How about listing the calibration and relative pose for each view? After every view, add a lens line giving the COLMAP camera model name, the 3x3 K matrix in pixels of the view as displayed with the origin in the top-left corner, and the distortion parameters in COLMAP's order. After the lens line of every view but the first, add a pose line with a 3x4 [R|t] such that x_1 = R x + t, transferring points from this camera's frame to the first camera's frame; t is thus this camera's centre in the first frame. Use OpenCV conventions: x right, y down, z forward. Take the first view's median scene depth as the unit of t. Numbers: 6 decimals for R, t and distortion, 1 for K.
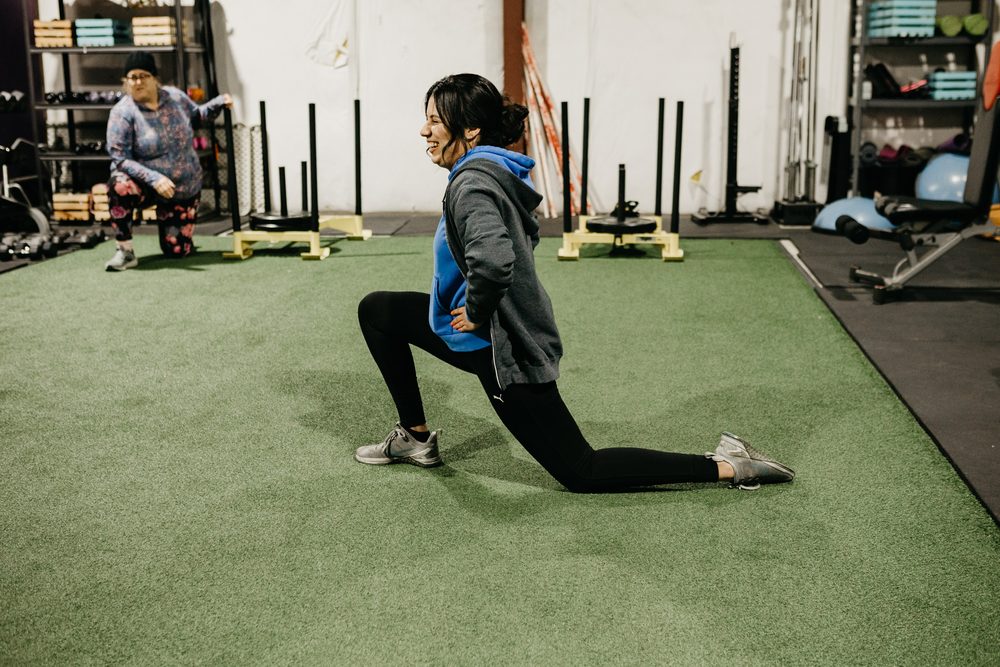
lens RADIAL K [[1170.7, 0, 500.0], [0, 1170.7, 333.5], [0, 0, 1]] dist [-0.024169, 0.019241]
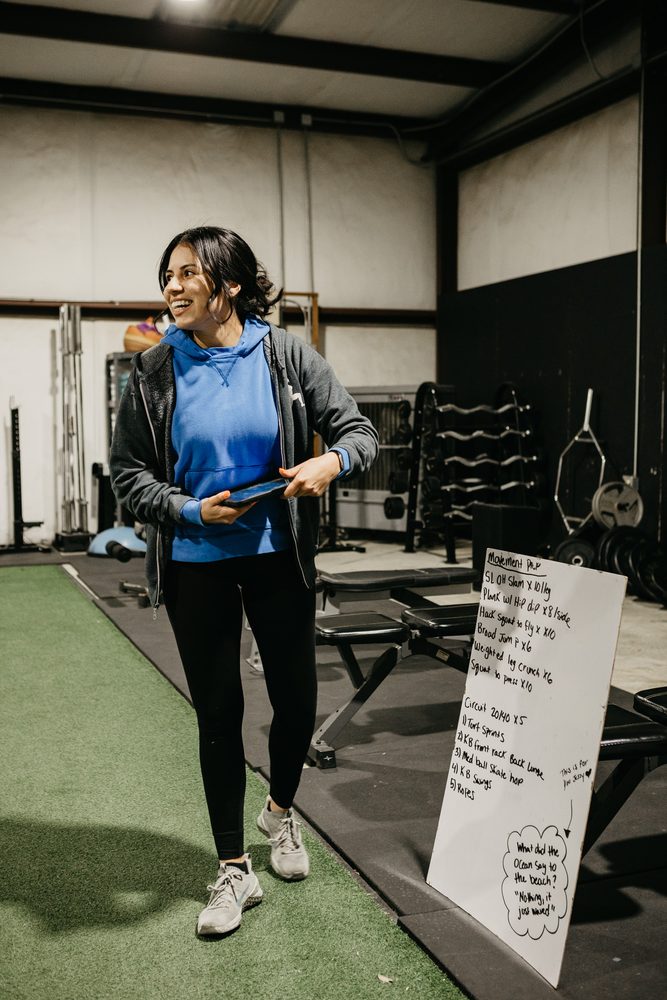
lens RADIAL K [[1170.7, 0, 336.3], [0, 1170.7, 480.7], [0, 0, 1]] dist [-0.024169, 0.019241]
pose [[0.890356, -0.024933, 0.454582, -0.056049], [0.098171, 0.985523, -0.138227, 0.029651], [-0.444554, 0.167698, 0.879914, -0.207428]]
